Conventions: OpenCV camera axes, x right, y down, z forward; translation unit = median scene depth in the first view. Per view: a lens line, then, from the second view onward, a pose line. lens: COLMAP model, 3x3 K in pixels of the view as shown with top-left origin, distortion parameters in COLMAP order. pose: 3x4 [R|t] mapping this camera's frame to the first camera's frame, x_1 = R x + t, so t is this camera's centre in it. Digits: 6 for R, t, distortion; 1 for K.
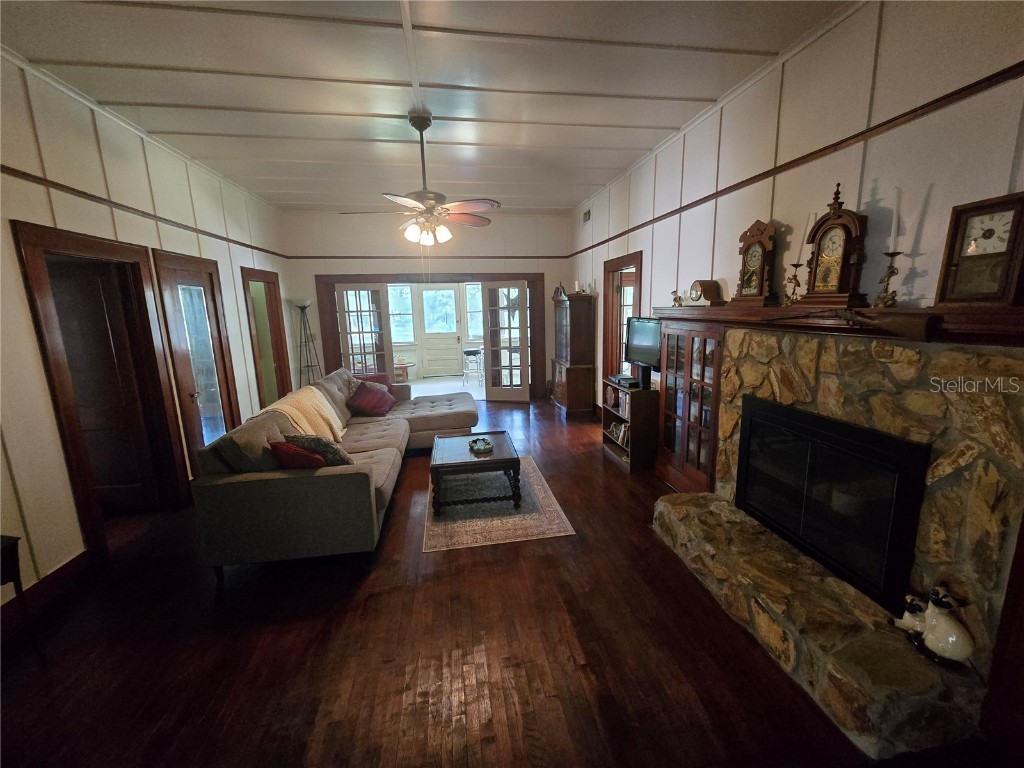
lens RADIAL K [[420.9, 0, 514.9], [0, 420.9, 384.2], [0, 0, 1]] dist [0.001297, 0.000607]
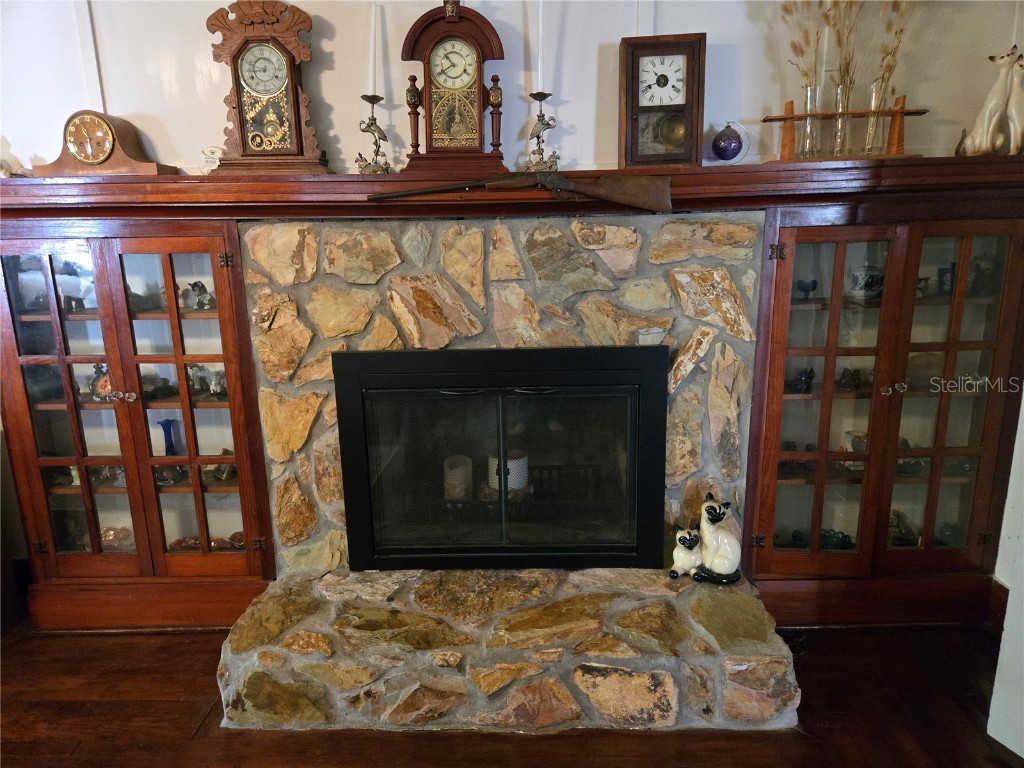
lens RADIAL K [[684.8, 0, 513.5], [0, 684.8, 382.0], [0, 0, 1]] dist [0.062312, -0.050445]
pose [[0.184943, -0.208385, 0.960402, -0.272357], [0.194658, 0.965665, 0.172042, -0.054184], [-0.963278, 0.155132, 0.219157, 0.788200]]
